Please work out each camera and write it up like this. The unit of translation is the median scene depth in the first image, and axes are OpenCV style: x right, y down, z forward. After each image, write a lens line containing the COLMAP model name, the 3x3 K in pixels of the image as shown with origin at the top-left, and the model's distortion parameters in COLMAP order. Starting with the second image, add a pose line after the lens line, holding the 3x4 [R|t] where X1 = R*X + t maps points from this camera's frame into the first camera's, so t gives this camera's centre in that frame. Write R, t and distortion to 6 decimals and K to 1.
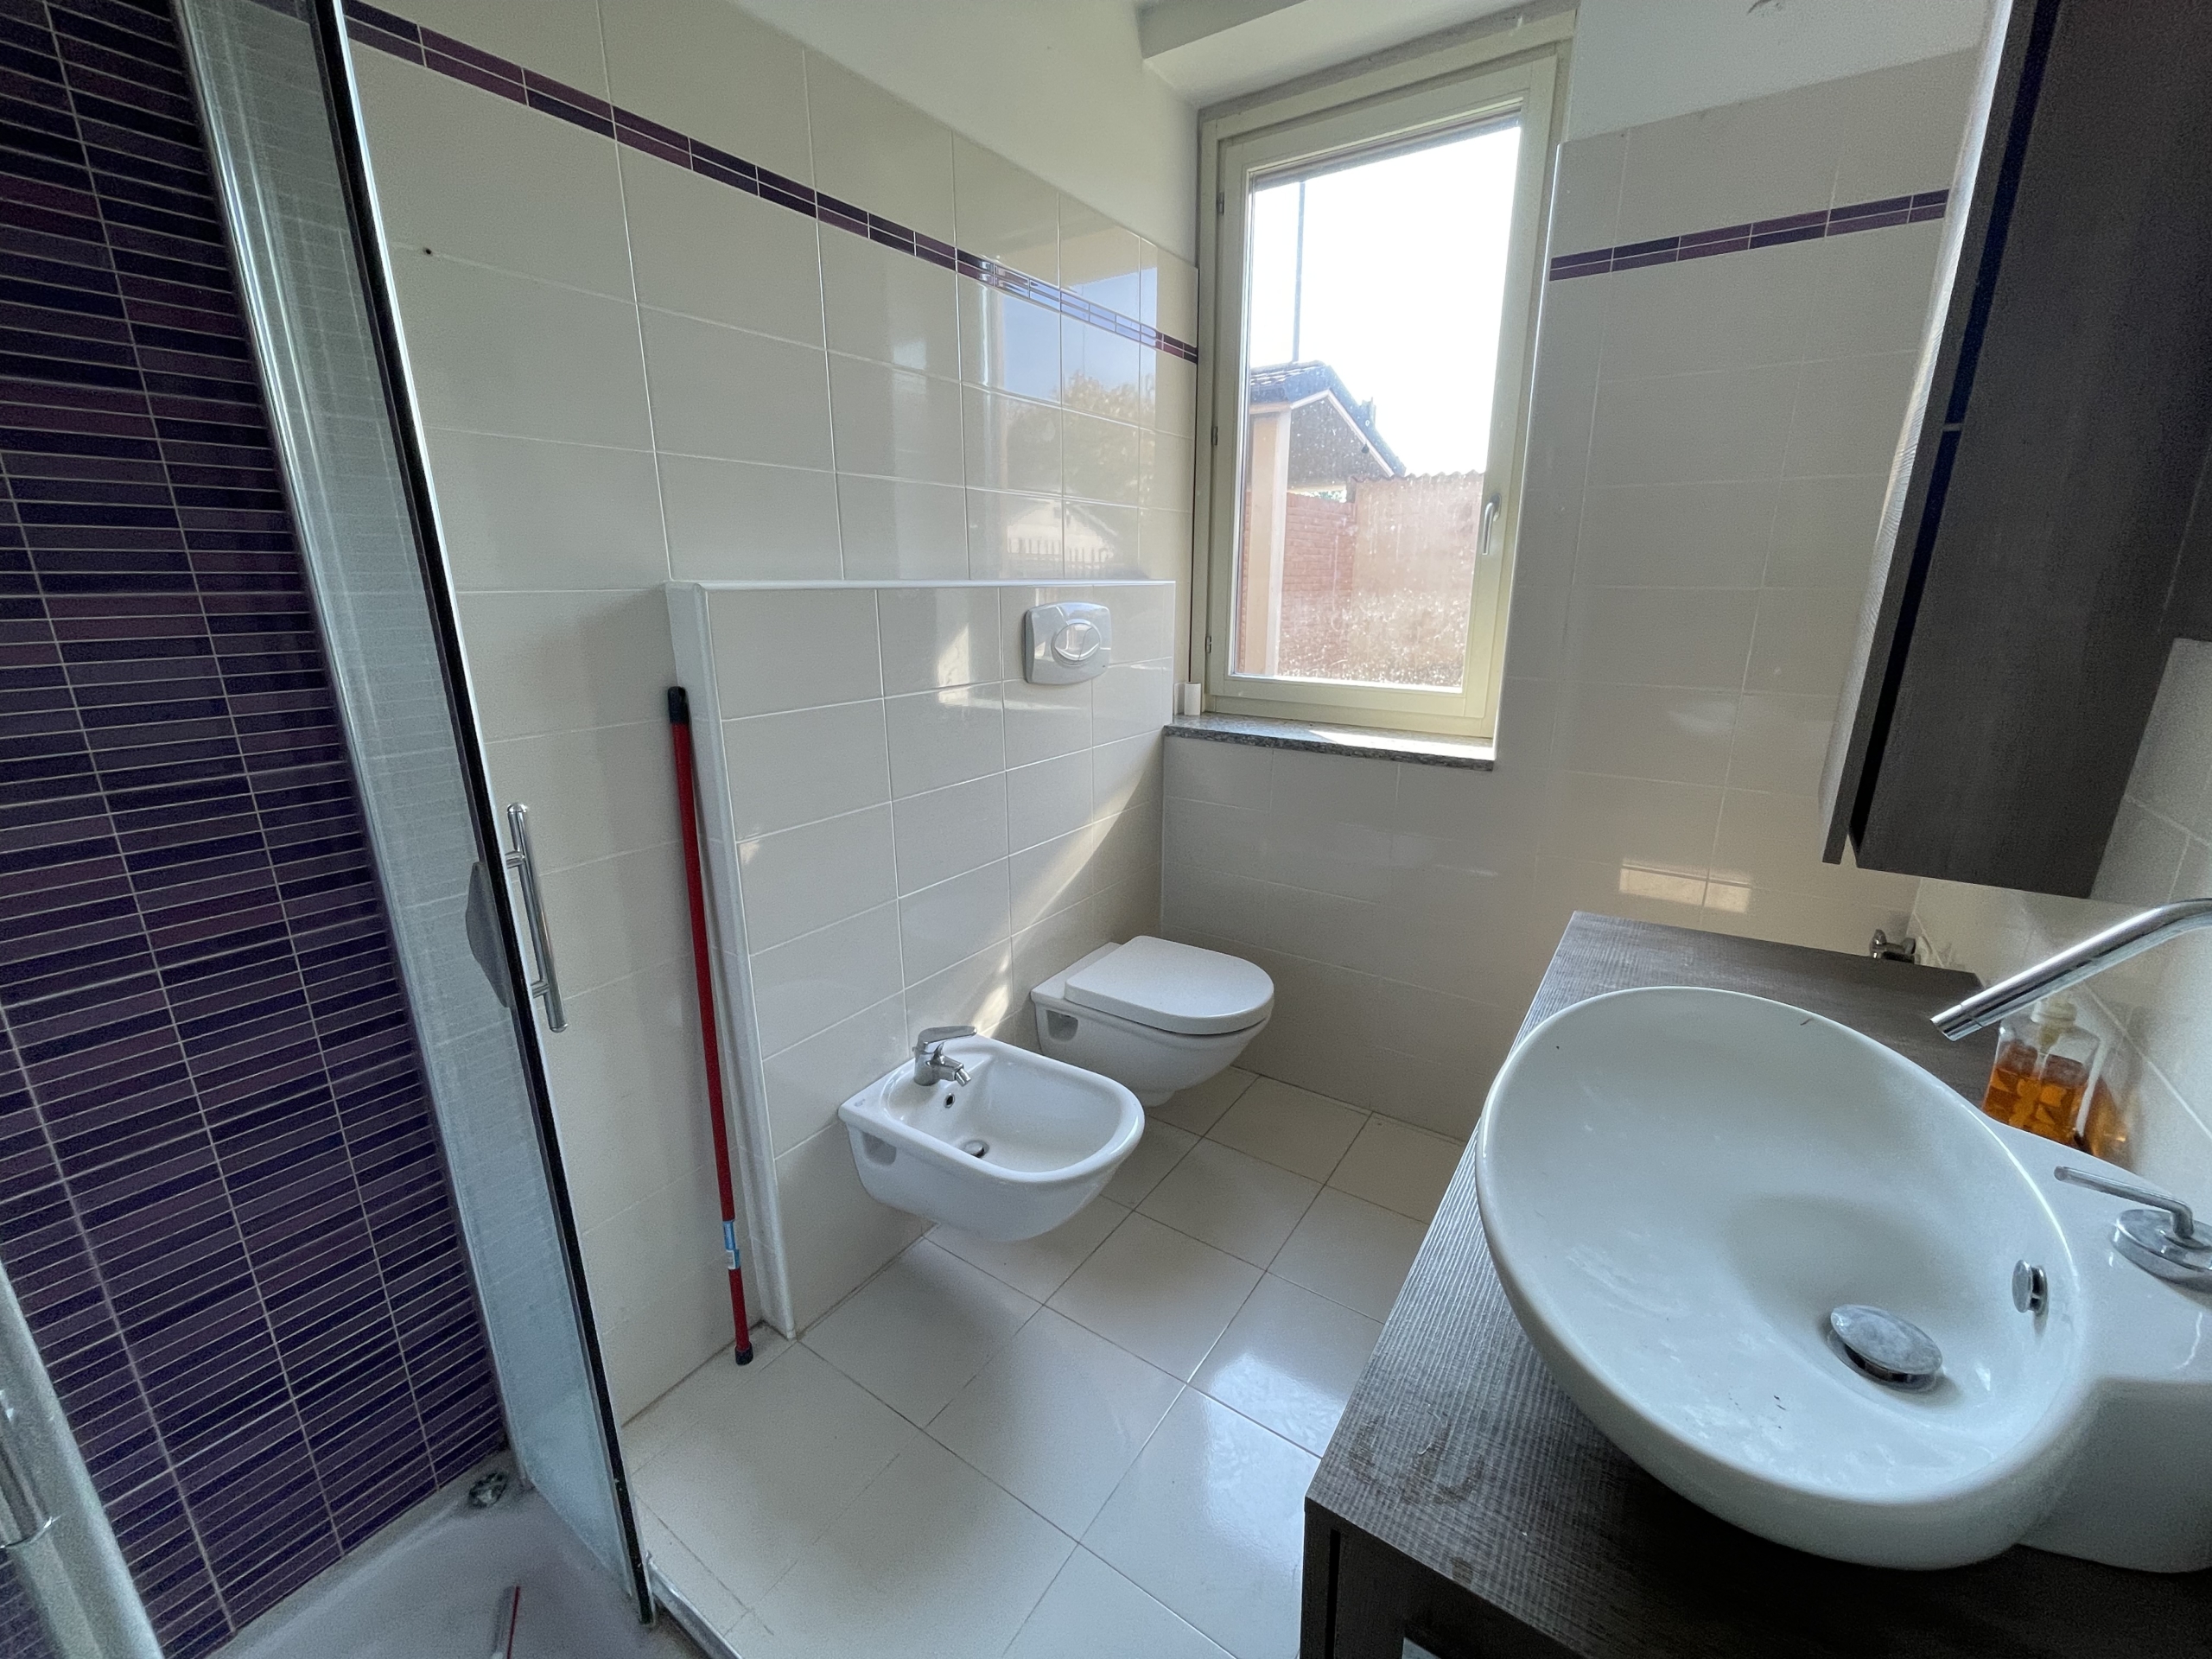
lens RADIAL K [[890.4, 0, 1121.2], [0, 890.4, 819.3], [0, 0, 1]] dist [-0.002205, -0.000430]
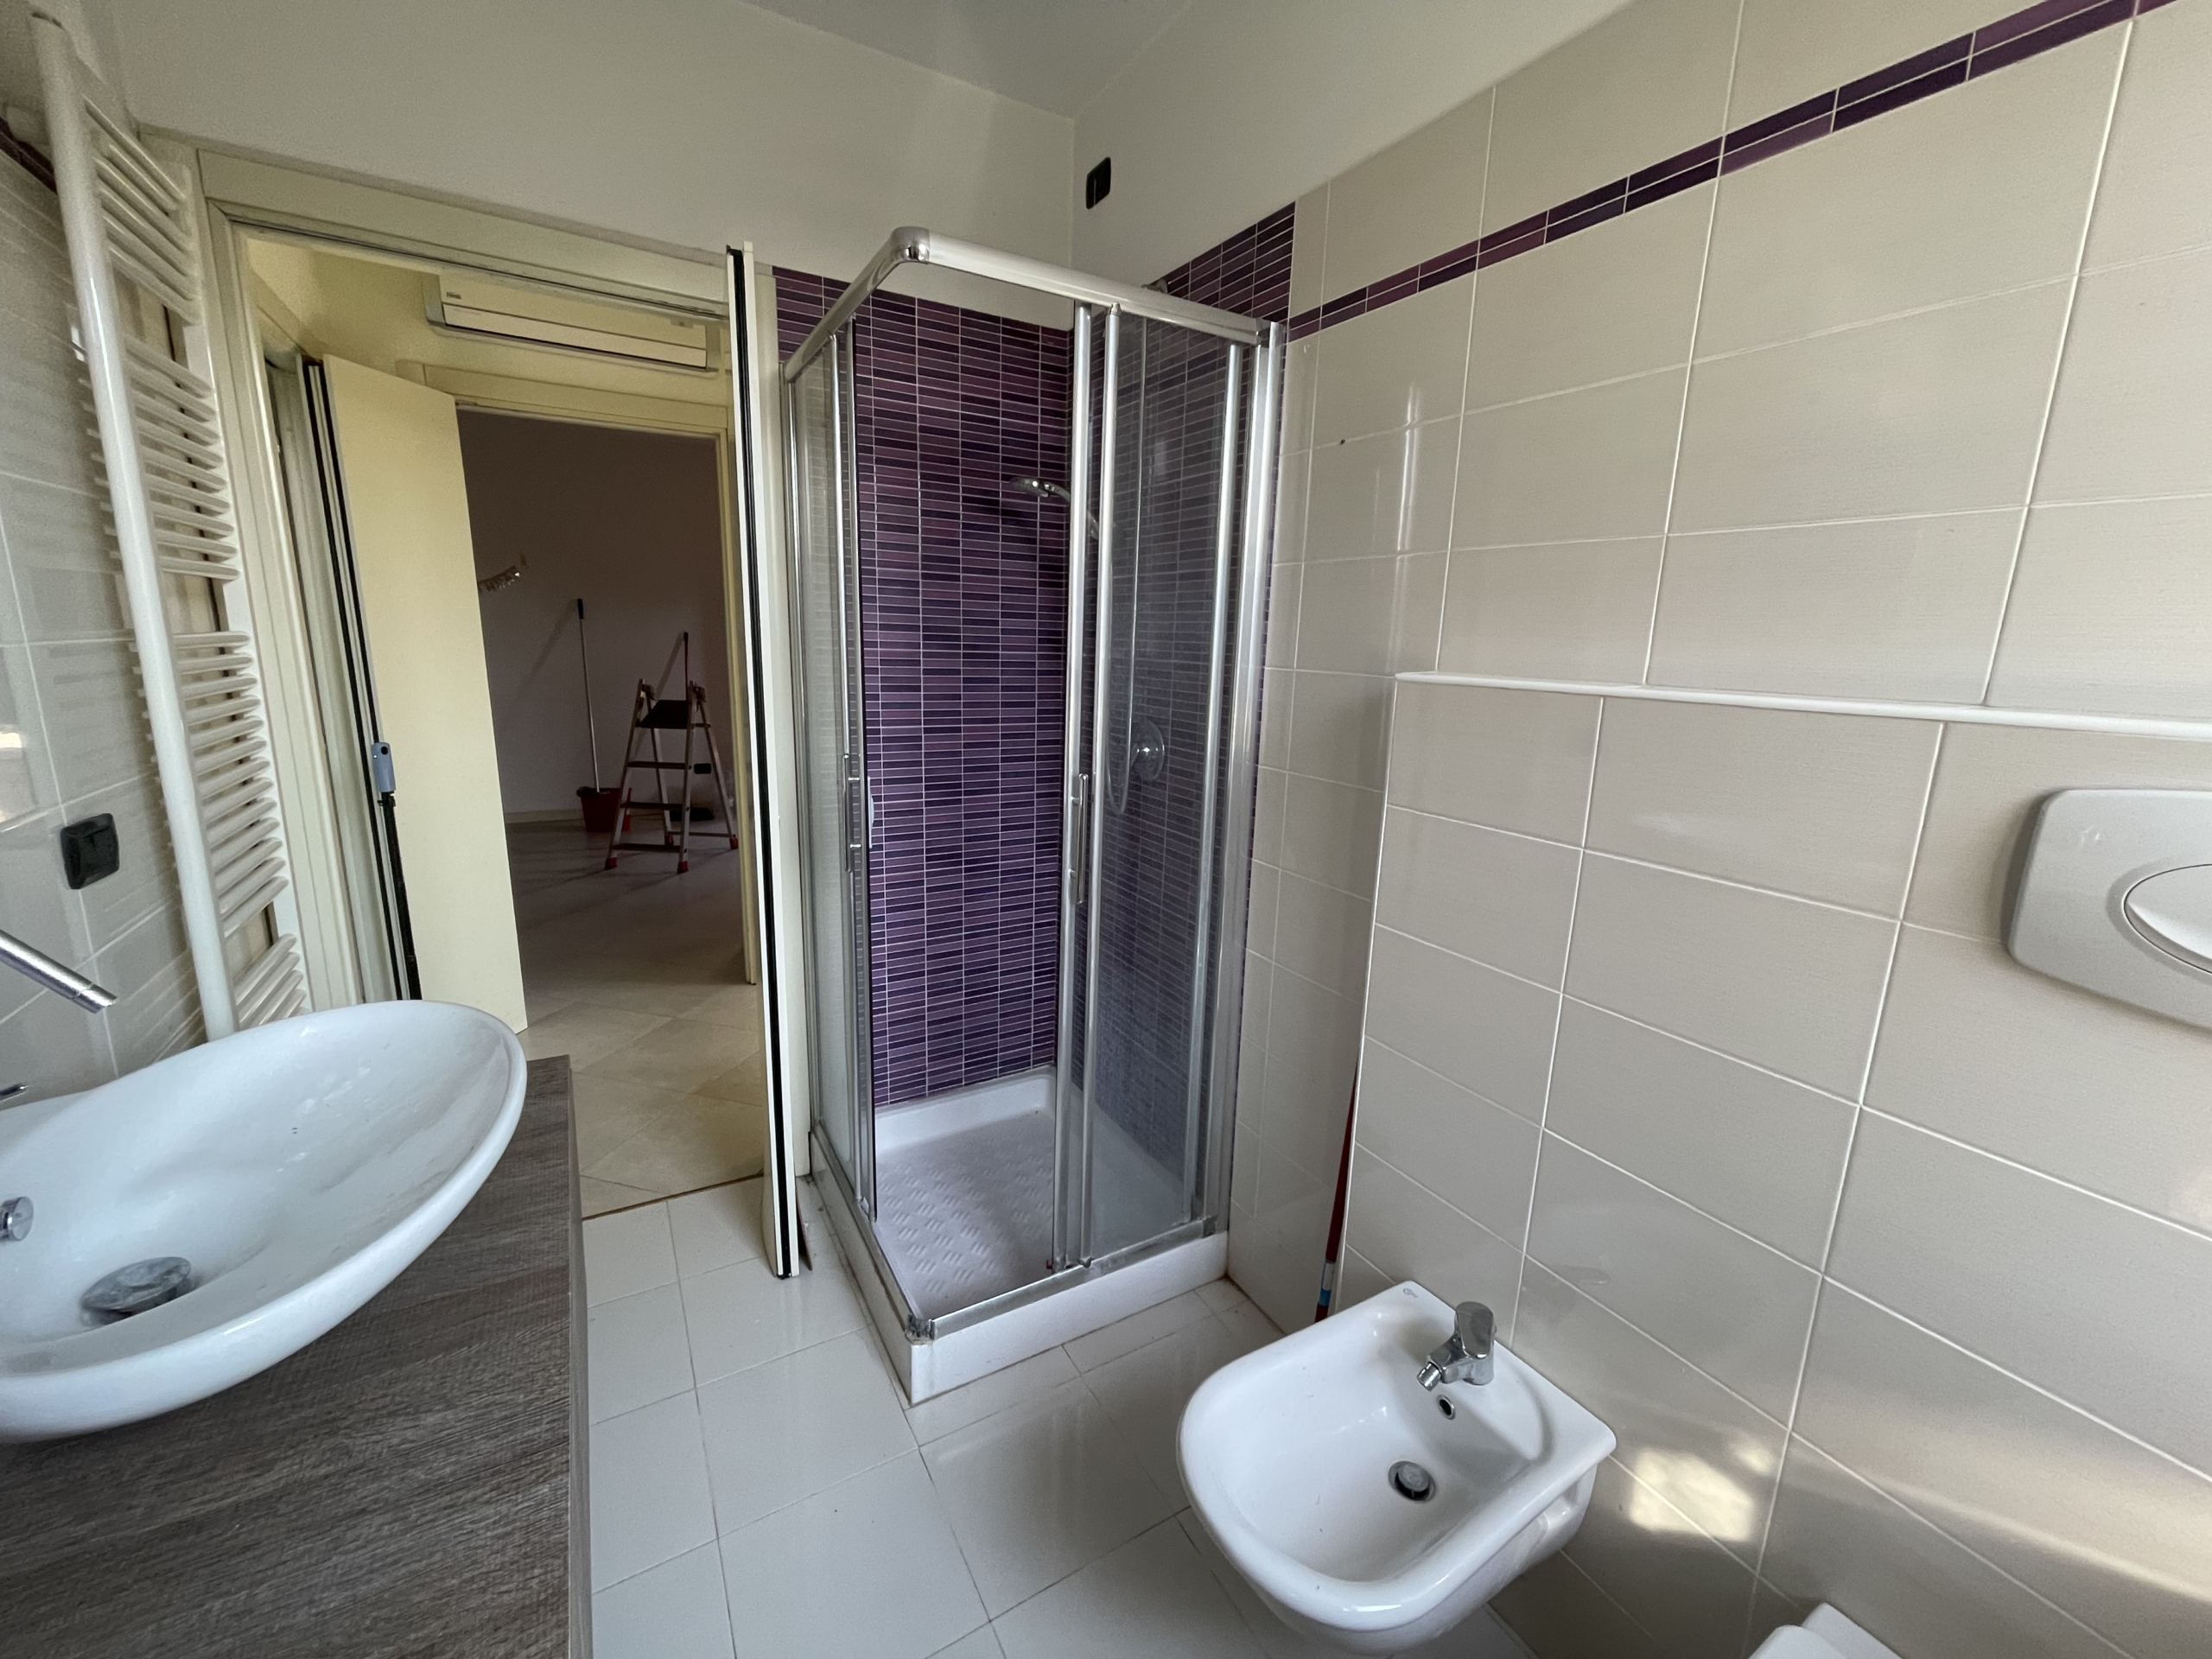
lens RADIAL K [[890.4, 0, 1113.6], [0, 890.4, 812.8], [0, 0, 1]] dist [-0.002205, -0.000430]
pose [[-0.432924, 0.164783, -0.886241, 0.556684], [-0.260602, 0.918290, 0.298044, -0.305503], [0.862939, 0.359986, -0.354607, 1.020364]]
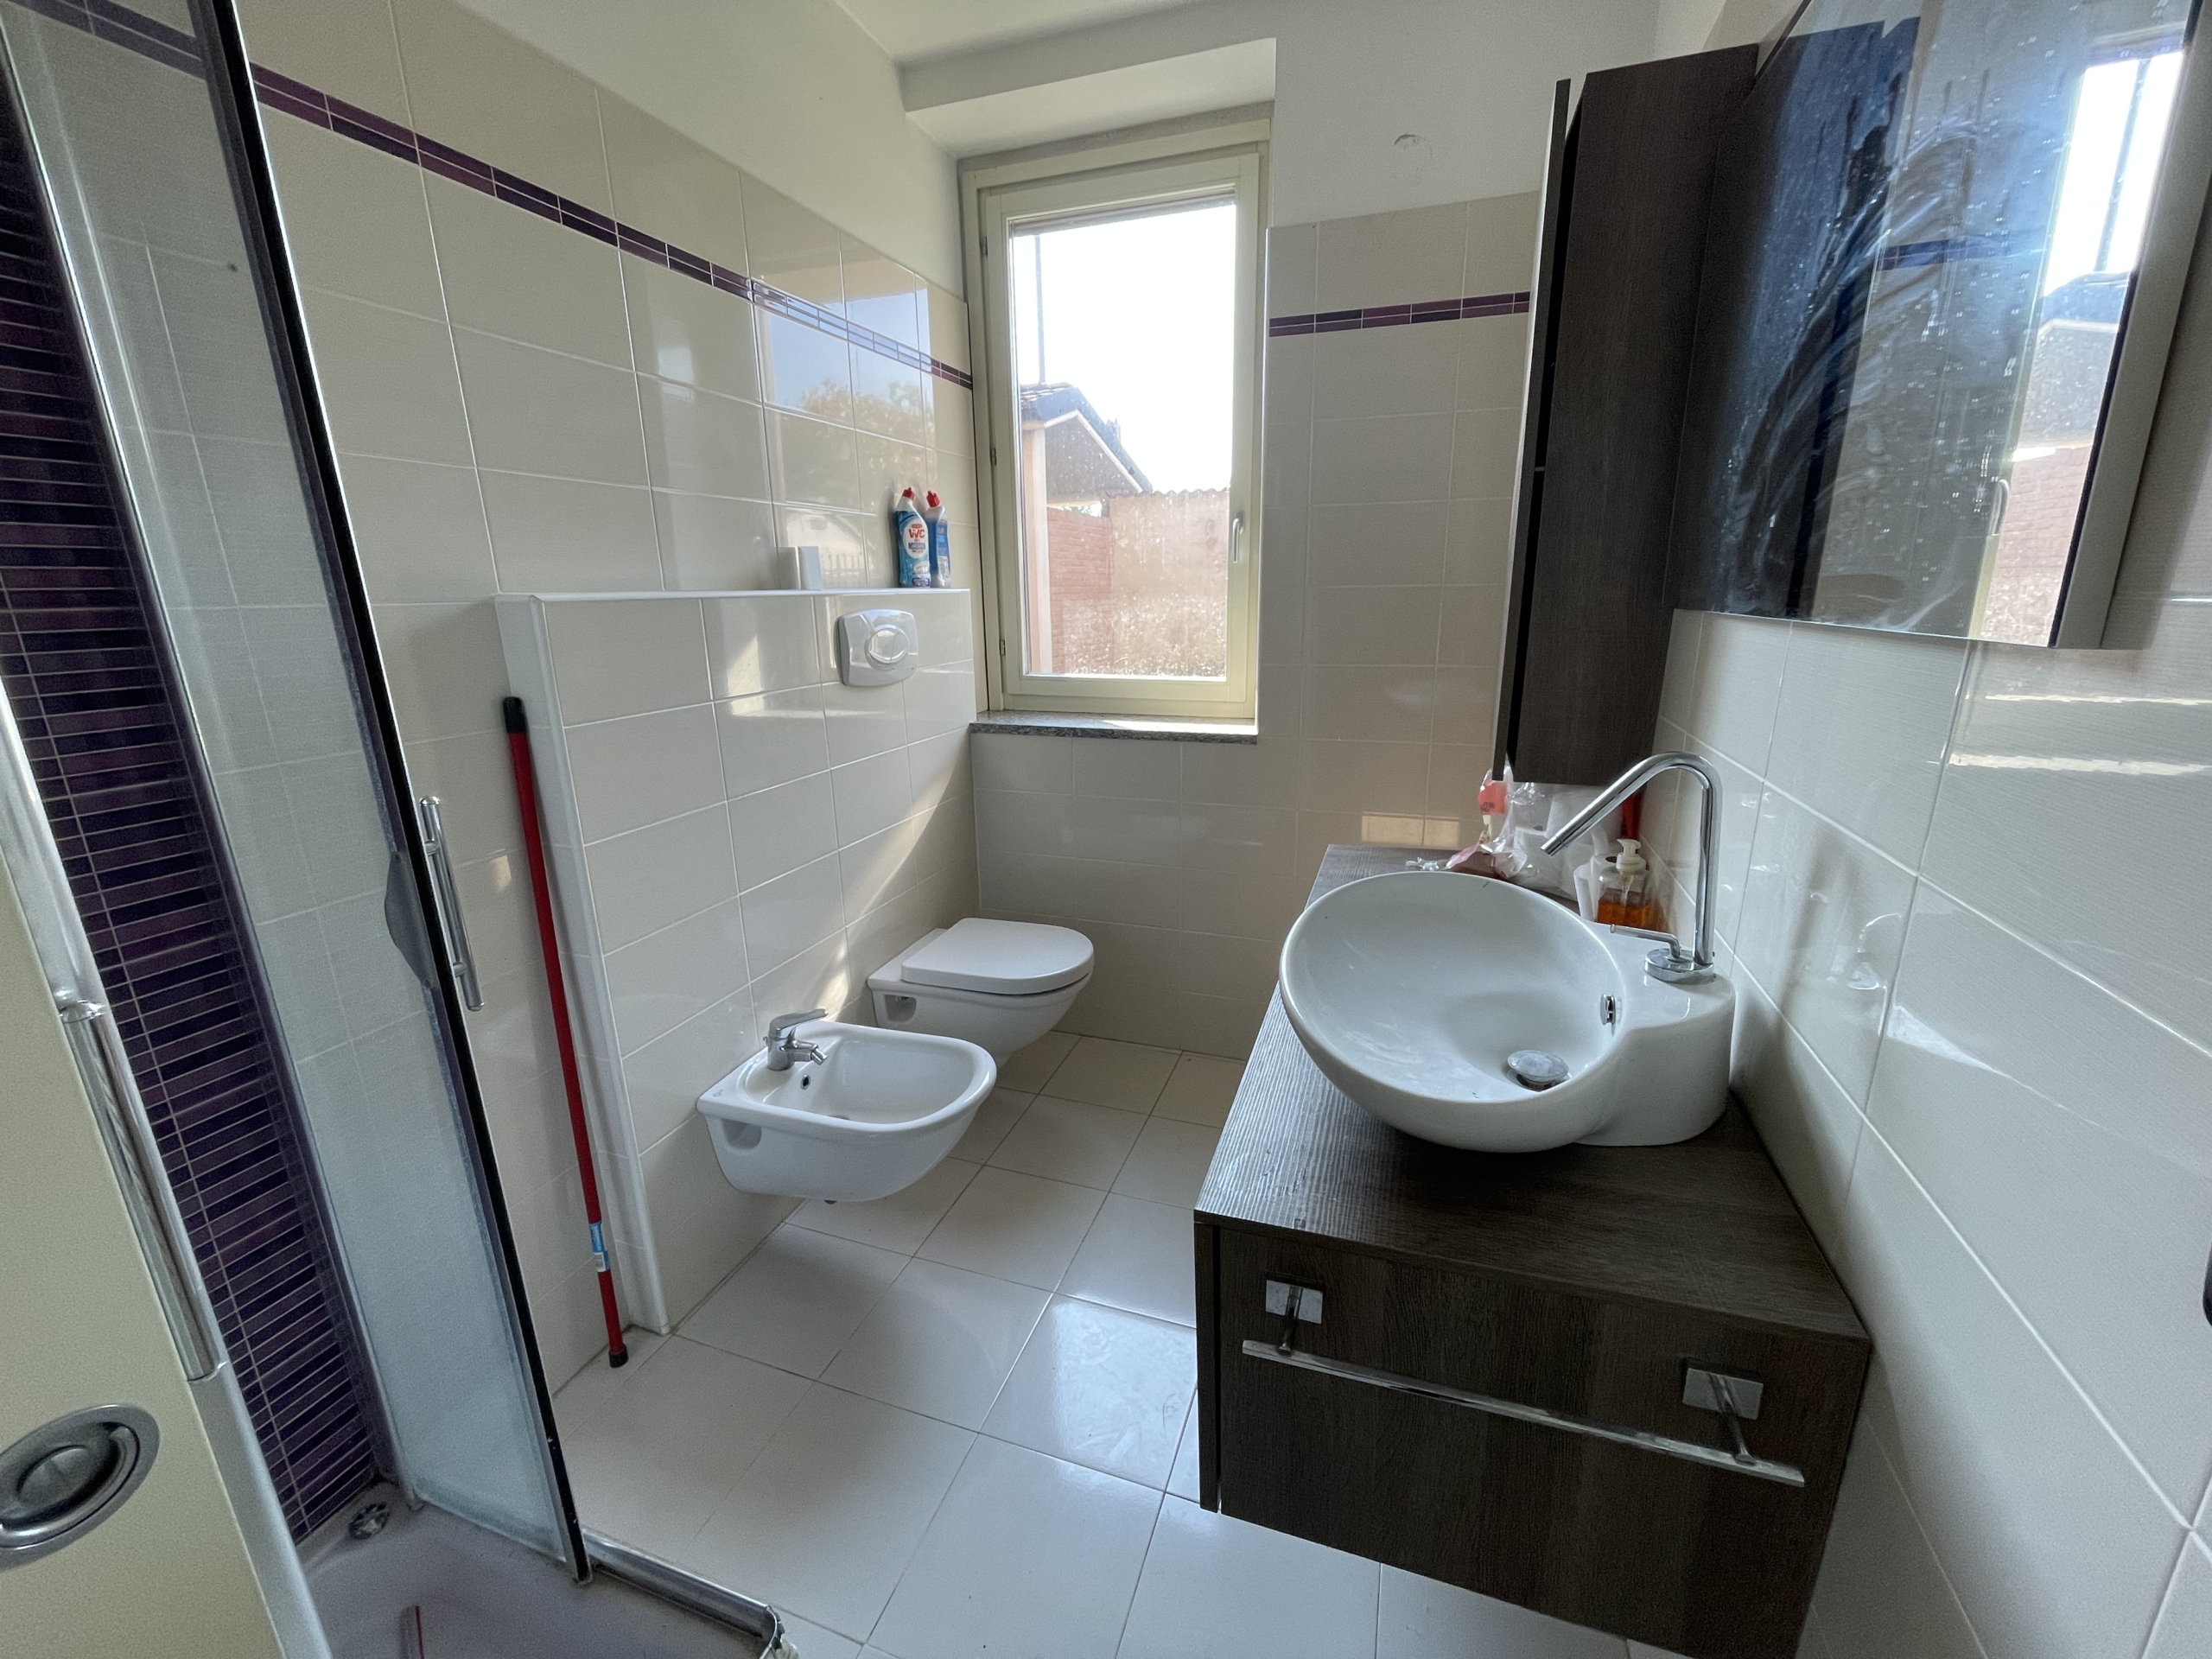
lens RADIAL K [[890.4, 0, 1119.5], [0, 890.4, 818.6], [0, 0, 1]] dist [-0.002205, -0.000430]
pose [[0.966817, -0.078676, 0.243052, -0.078886], [0.082015, 0.996624, -0.003633, 0.047776], [-0.241946, 0.023446, 0.970006, -0.144152]]
